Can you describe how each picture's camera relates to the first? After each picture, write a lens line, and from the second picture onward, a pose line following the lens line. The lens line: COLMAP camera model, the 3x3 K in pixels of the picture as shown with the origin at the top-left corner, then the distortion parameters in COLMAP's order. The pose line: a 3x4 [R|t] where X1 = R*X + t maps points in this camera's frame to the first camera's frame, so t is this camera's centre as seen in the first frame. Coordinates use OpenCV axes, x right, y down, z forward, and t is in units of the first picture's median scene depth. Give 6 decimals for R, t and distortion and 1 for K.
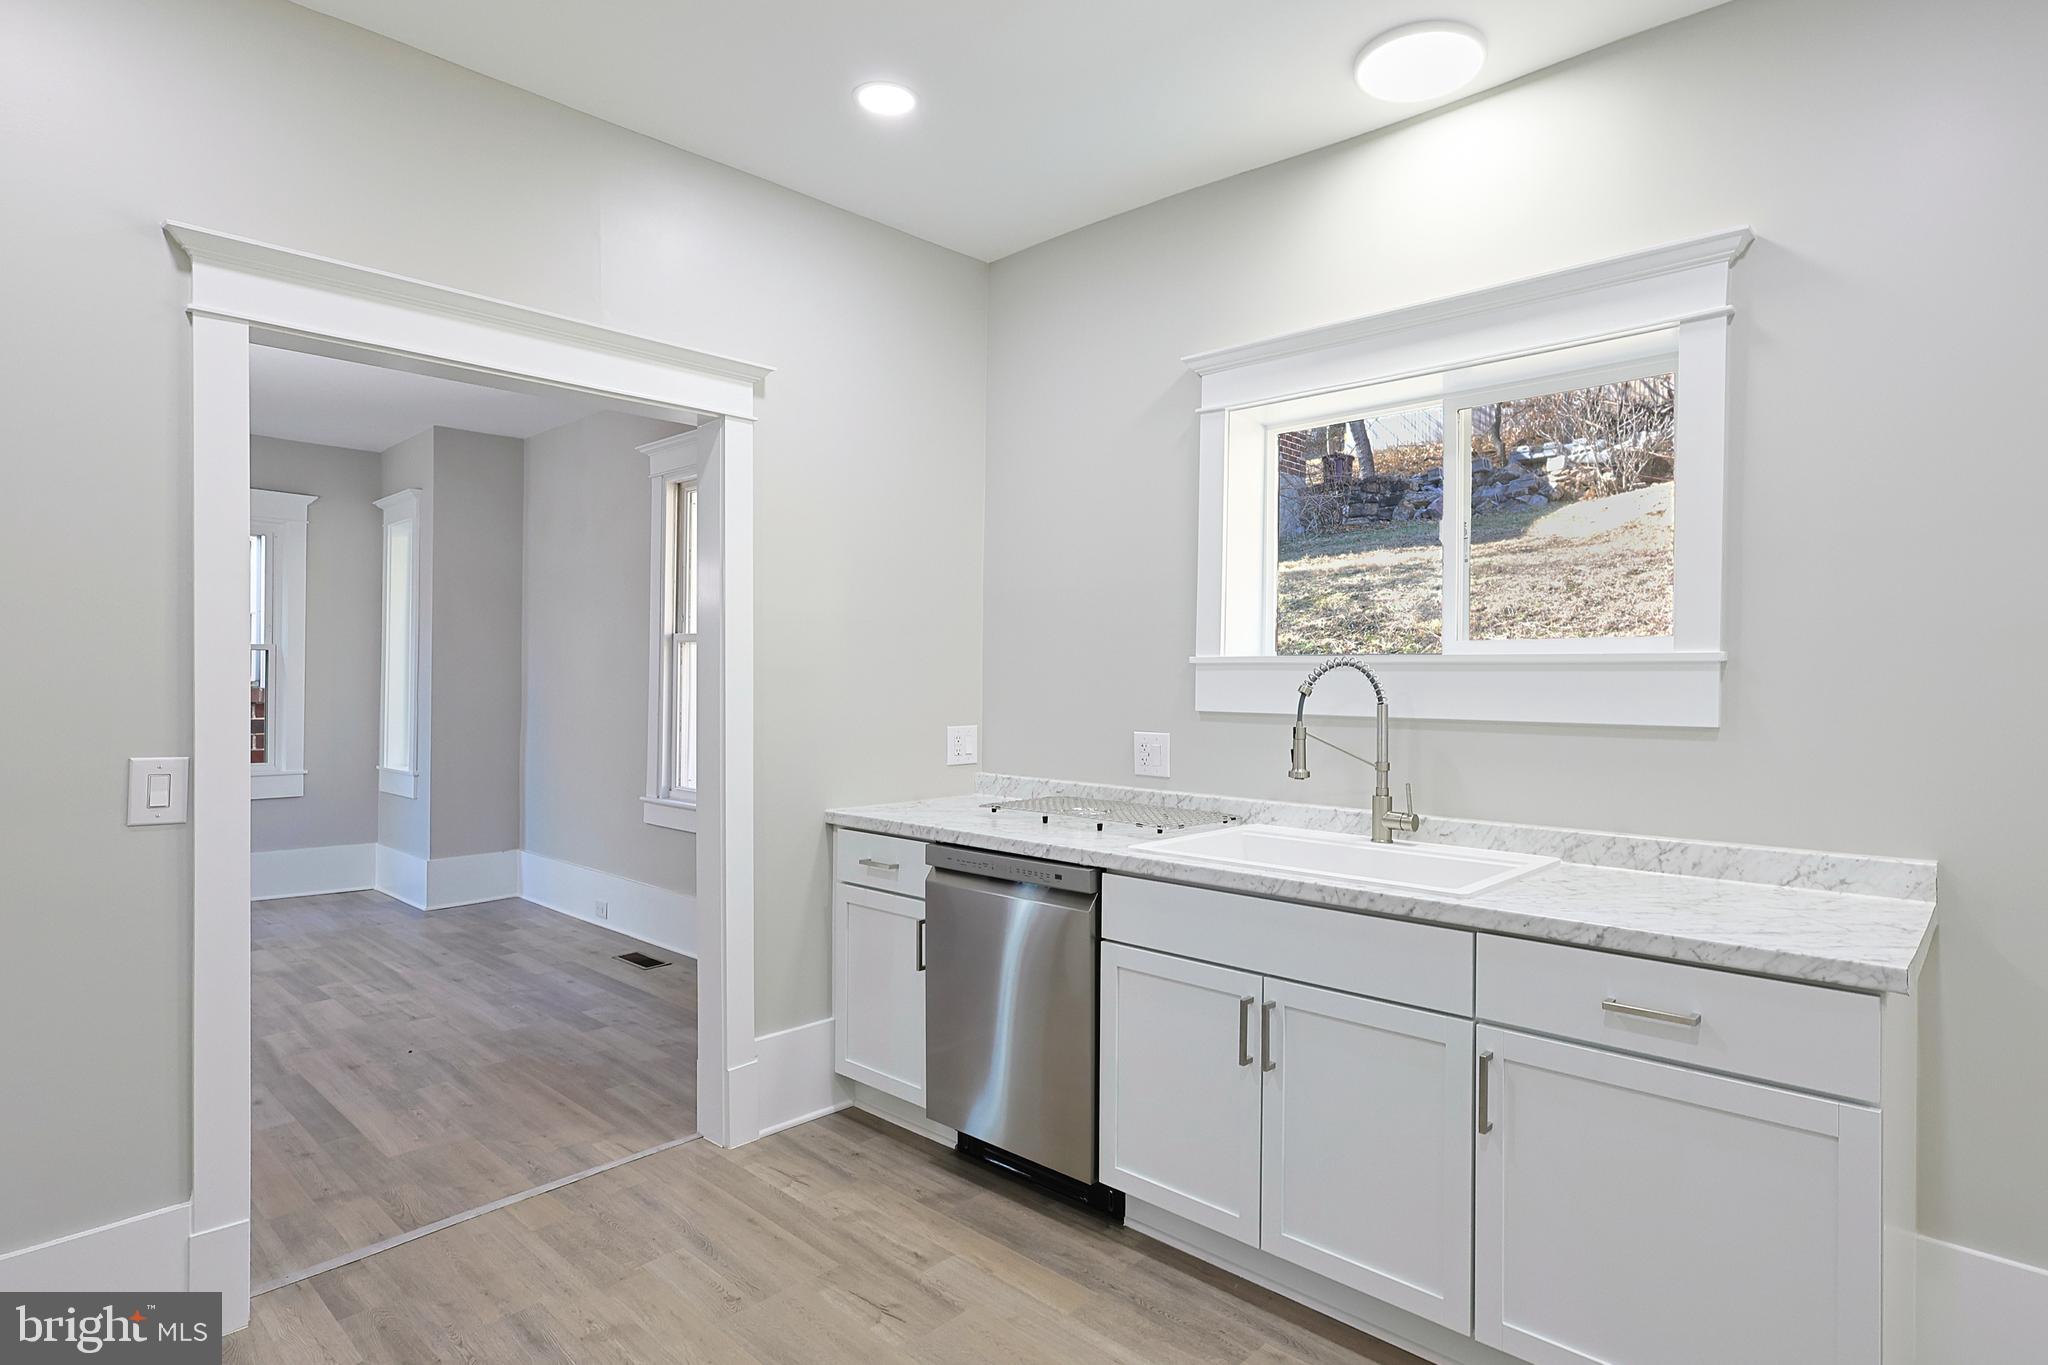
lens RADIAL K [[1009.0, 0, 1005.9], [0, 1009.0, 671.3], [0, 0, 1]] dist [0.002825, 0.001042]
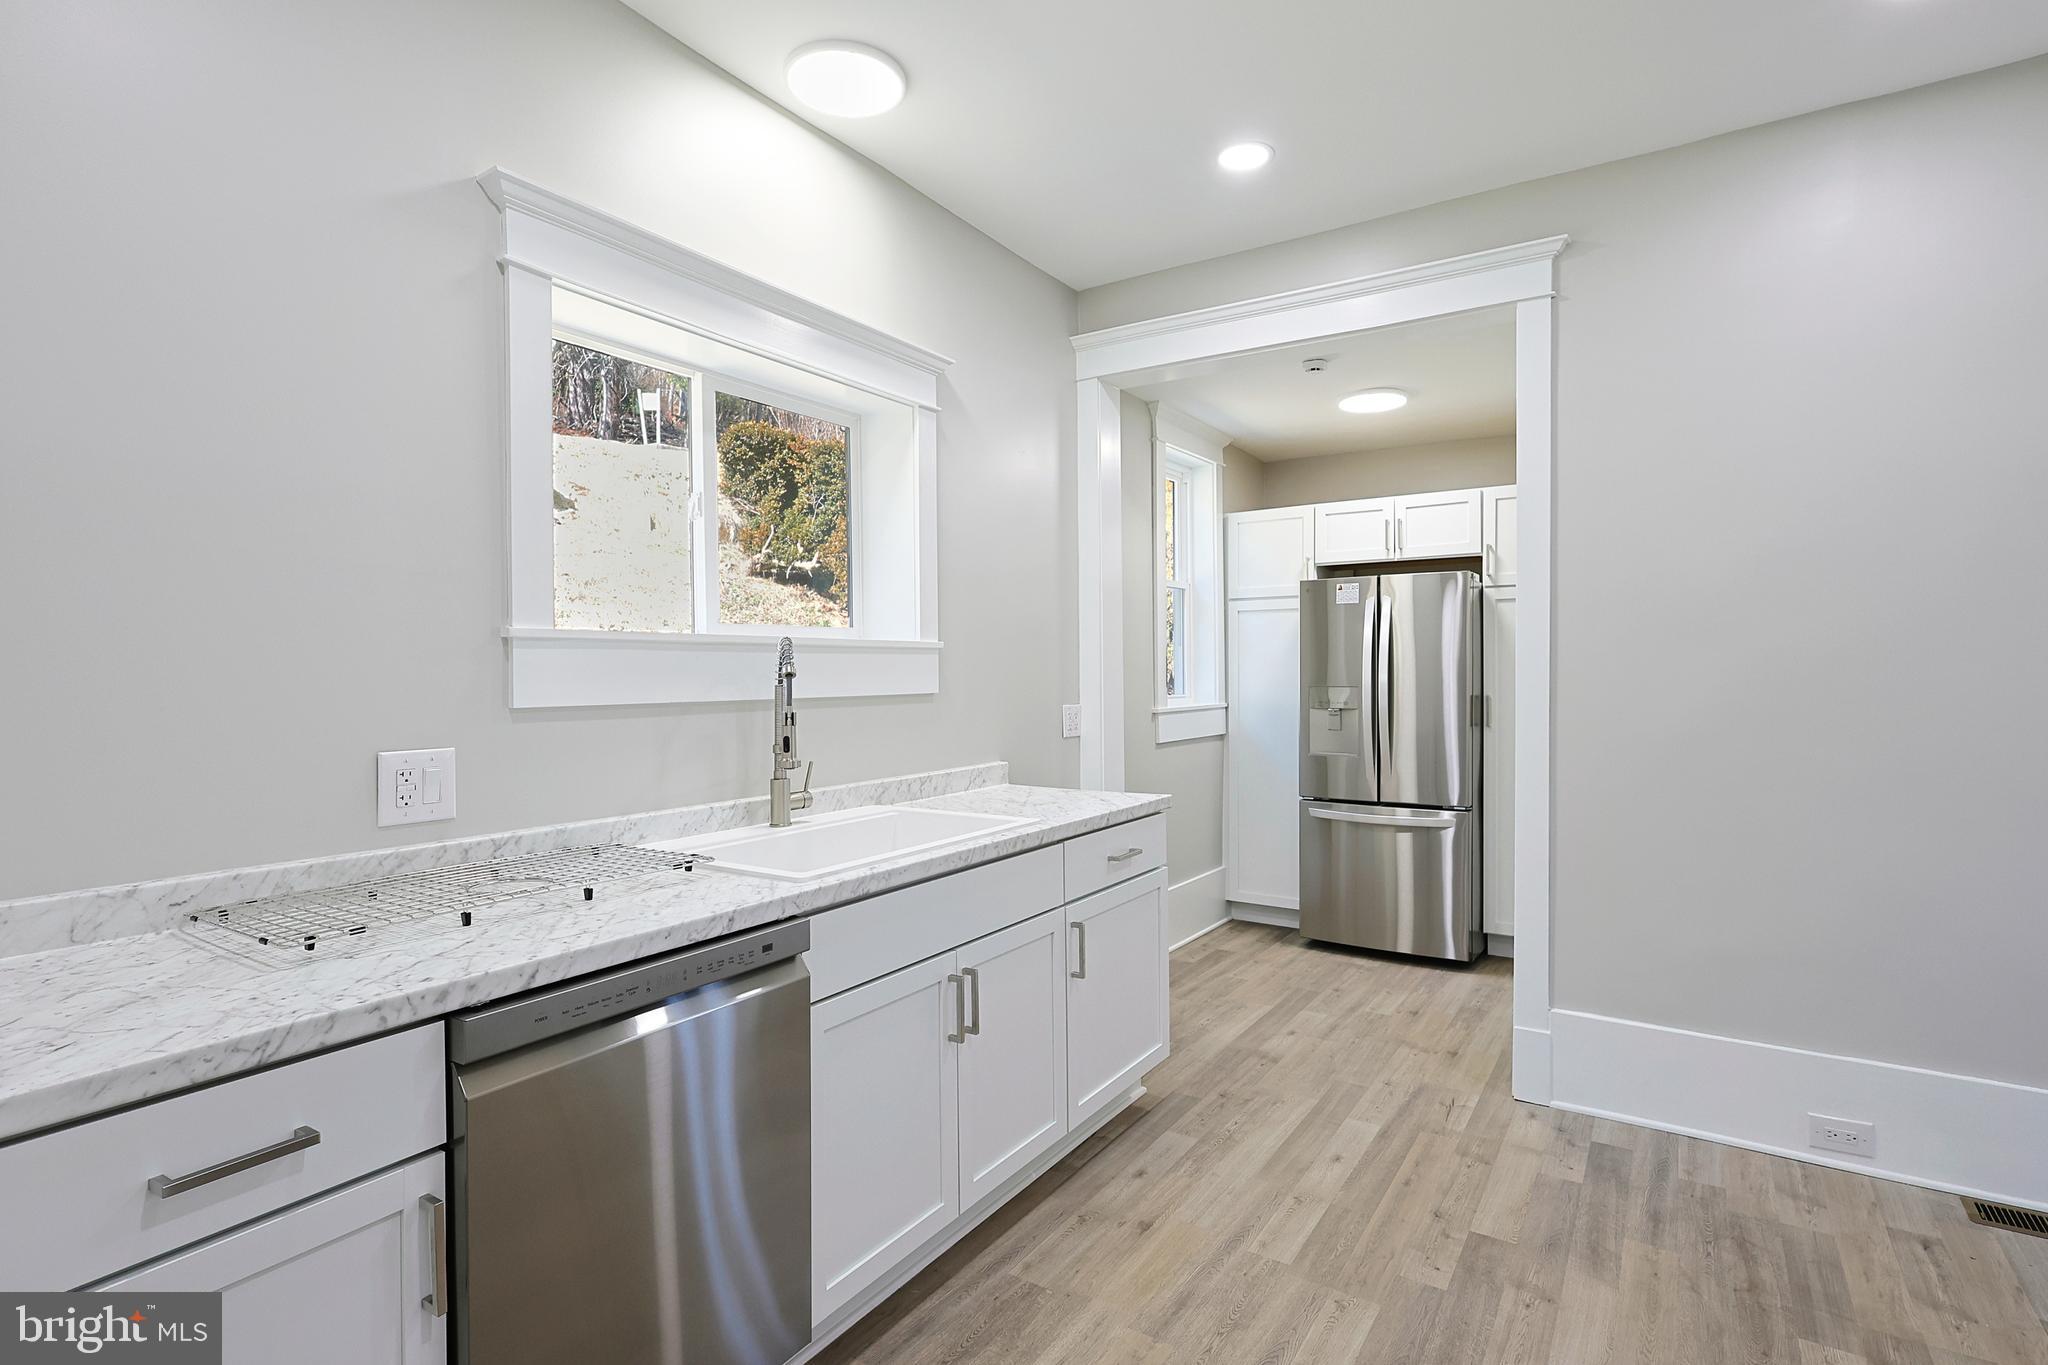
lens RADIAL K [[1009.0, 0, 1053.8], [0, 1009.0, 677.3], [0, 0, 1]] dist [0.002825, 0.001042]
pose [[-0.144805, -0.024753, 0.989151, -0.590237], [-0.008932, 0.999679, 0.023709, -0.001472], [-0.989420, -0.005402, -0.144979, 0.815739]]
